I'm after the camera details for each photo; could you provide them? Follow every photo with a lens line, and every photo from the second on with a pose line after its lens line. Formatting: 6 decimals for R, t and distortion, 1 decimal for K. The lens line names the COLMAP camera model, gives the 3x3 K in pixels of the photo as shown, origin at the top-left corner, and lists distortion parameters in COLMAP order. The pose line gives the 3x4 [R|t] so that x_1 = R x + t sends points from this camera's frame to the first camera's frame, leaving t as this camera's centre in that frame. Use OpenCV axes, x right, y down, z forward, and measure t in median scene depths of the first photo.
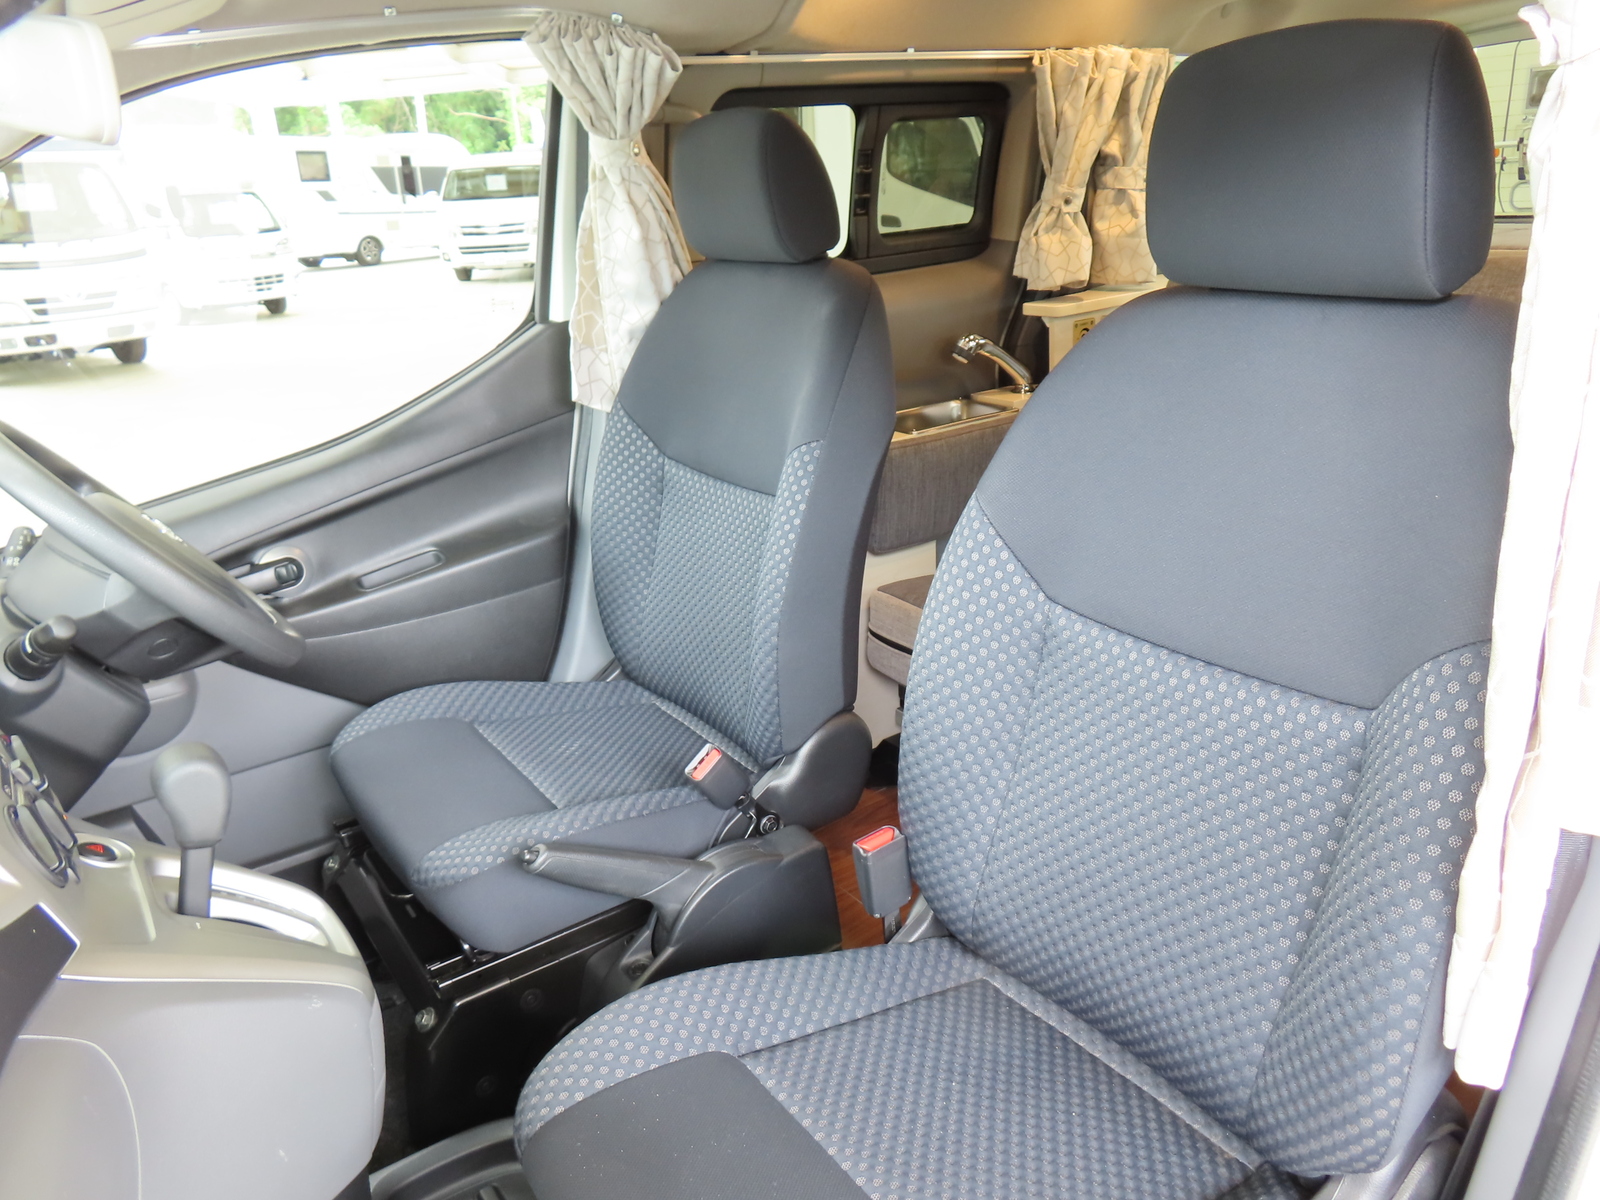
lens RADIAL K [[1157.5, 0, 834.2], [0, 1157.5, 616.1], [0, 0, 1]] dist [-0.013797, 0.014201]
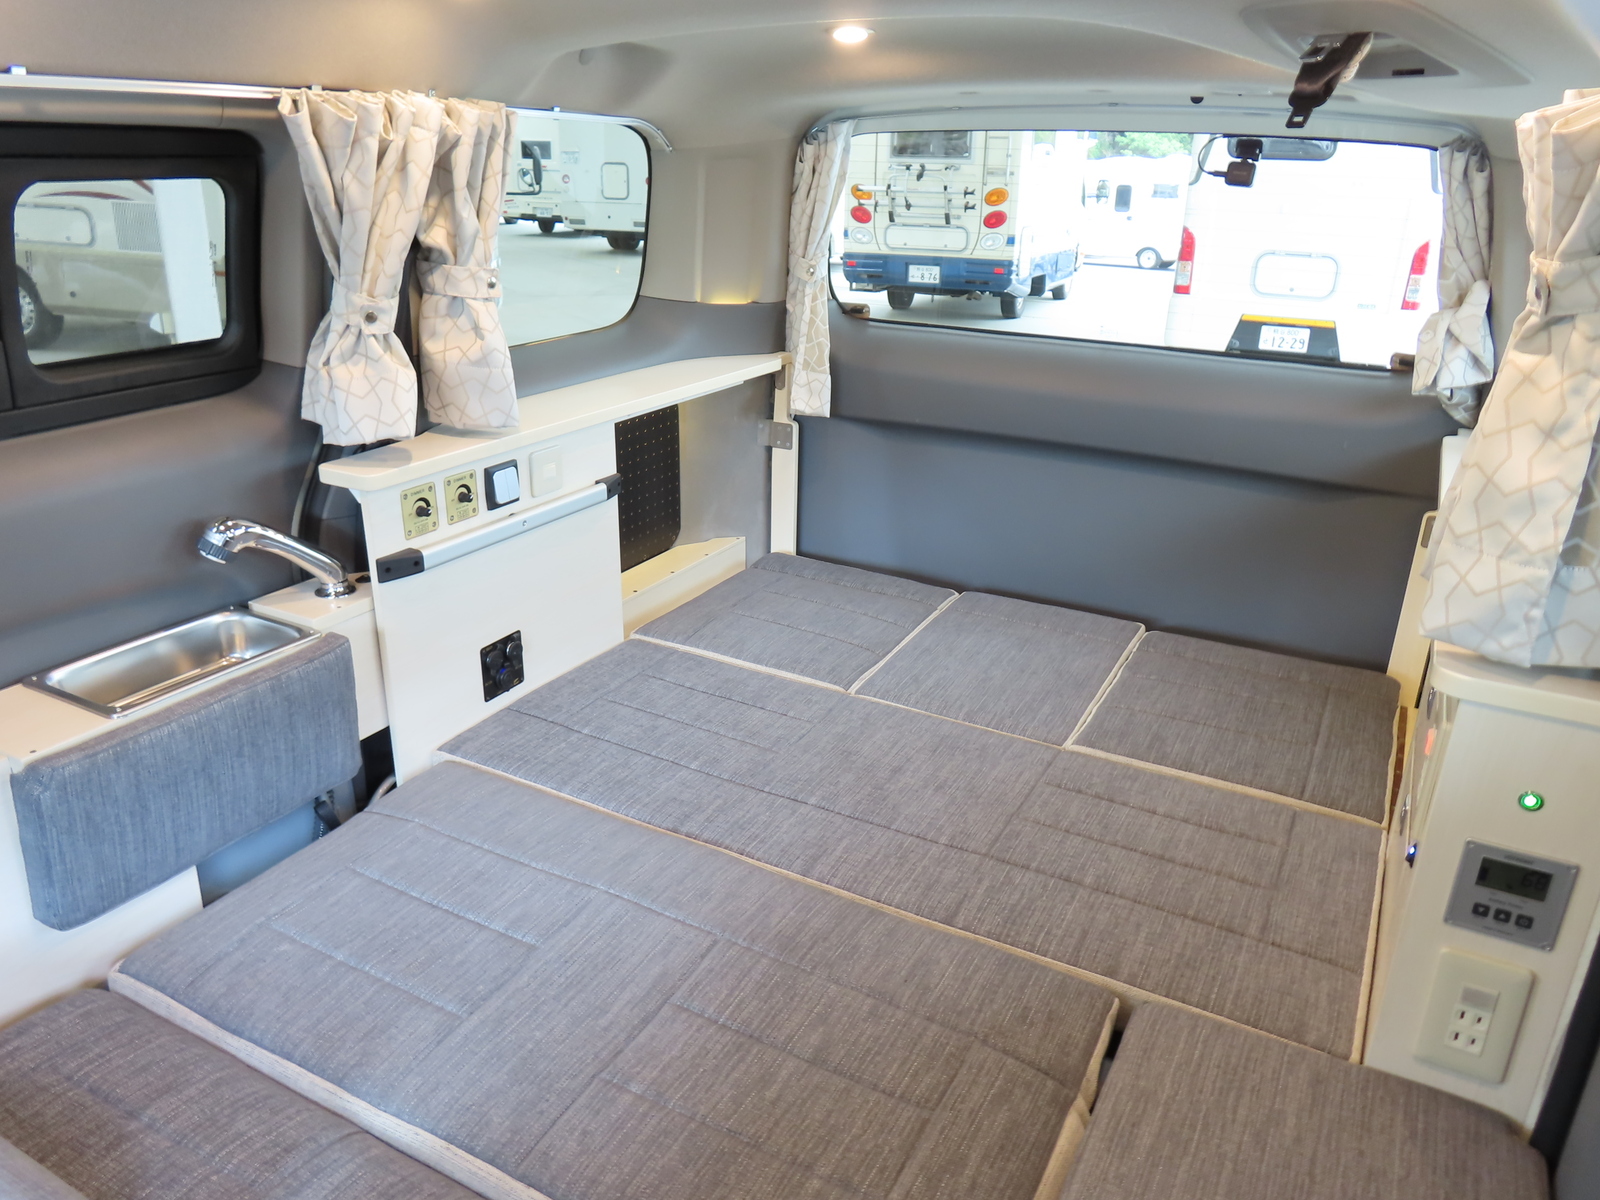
lens RADIAL K [[1157.5, 0, 797.7], [0, 1157.5, 600.6], [0, 0, 1]] dist [-0.013797, 0.014201]
pose [[0.902848, -0.078589, 0.422717, 0.129355], [0.084538, 0.996409, 0.004689, -0.178686], [-0.421568, 0.031502, 0.906249, 0.300663]]
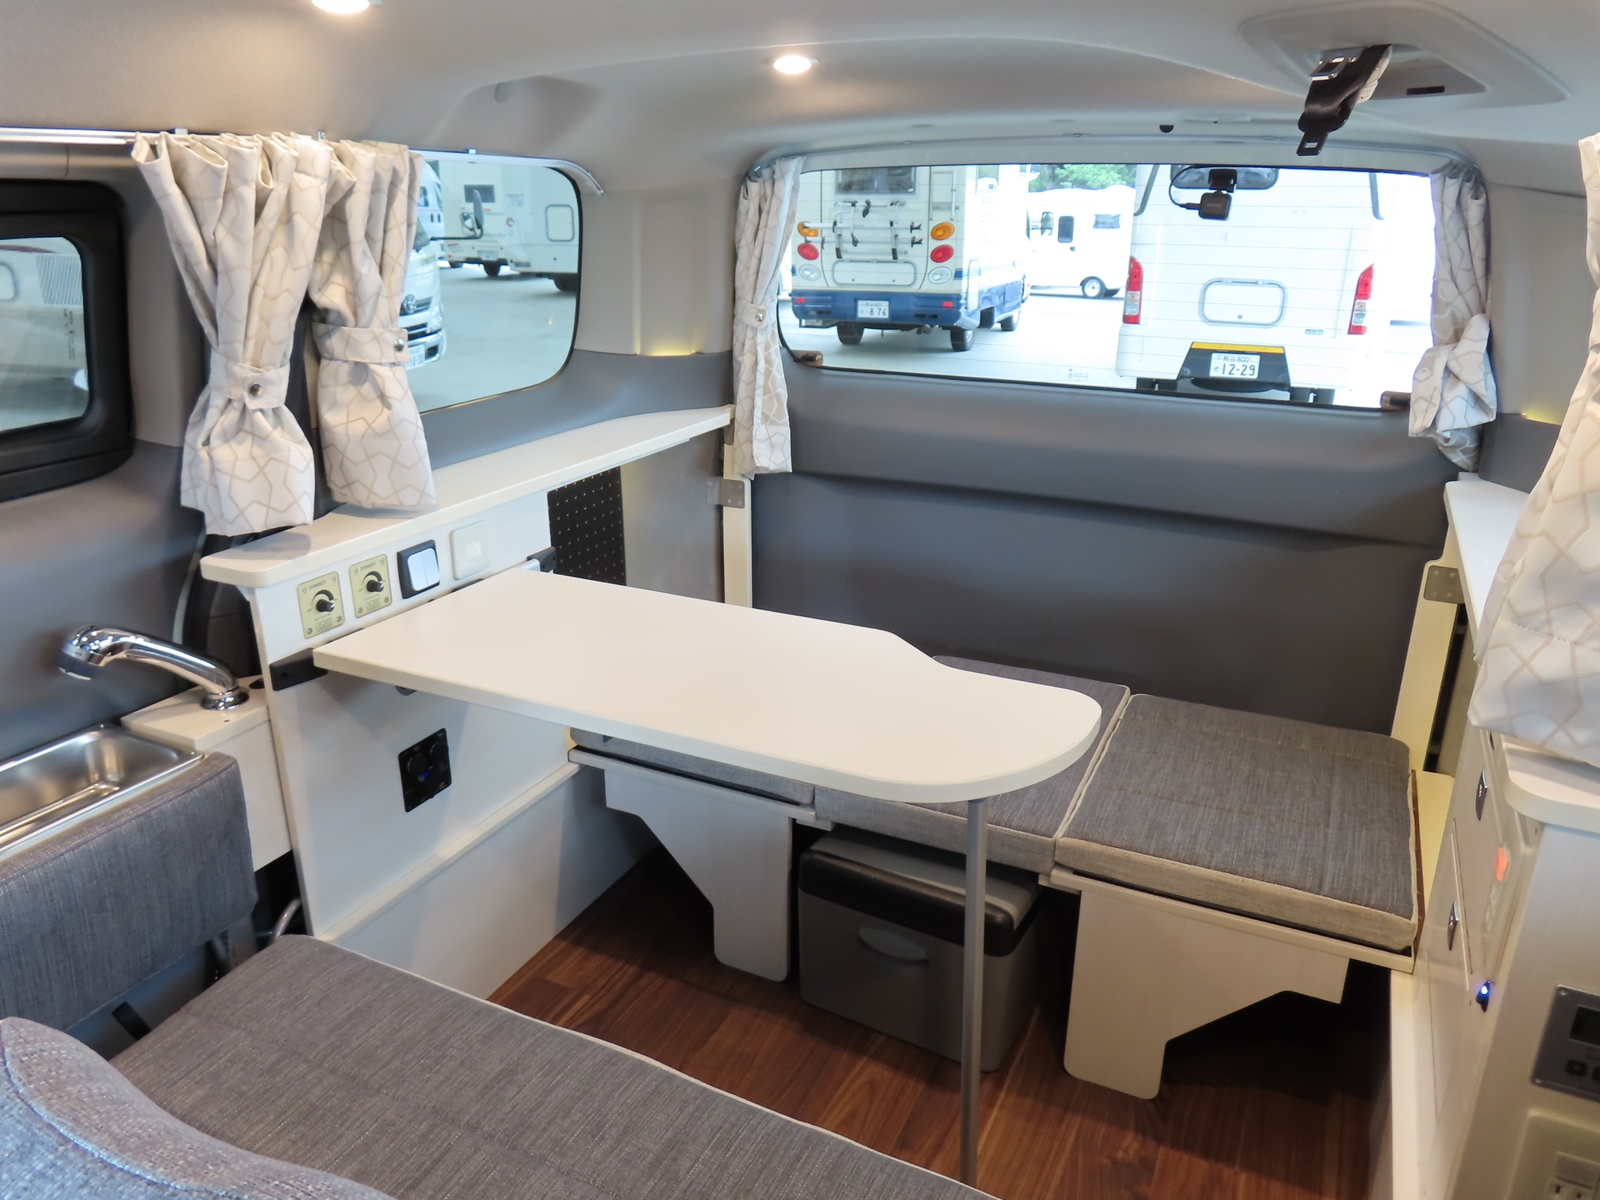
lens RADIAL K [[1157.5, 0, 783.6], [0, 1157.5, 598.8], [0, 0, 1]] dist [-0.013797, 0.014201]
pose [[0.889784, -0.091218, 0.447173, 0.167632], [0.113474, 0.993271, -0.023176, -0.210417], [-0.442050, 0.071364, 0.894147, 0.371667]]
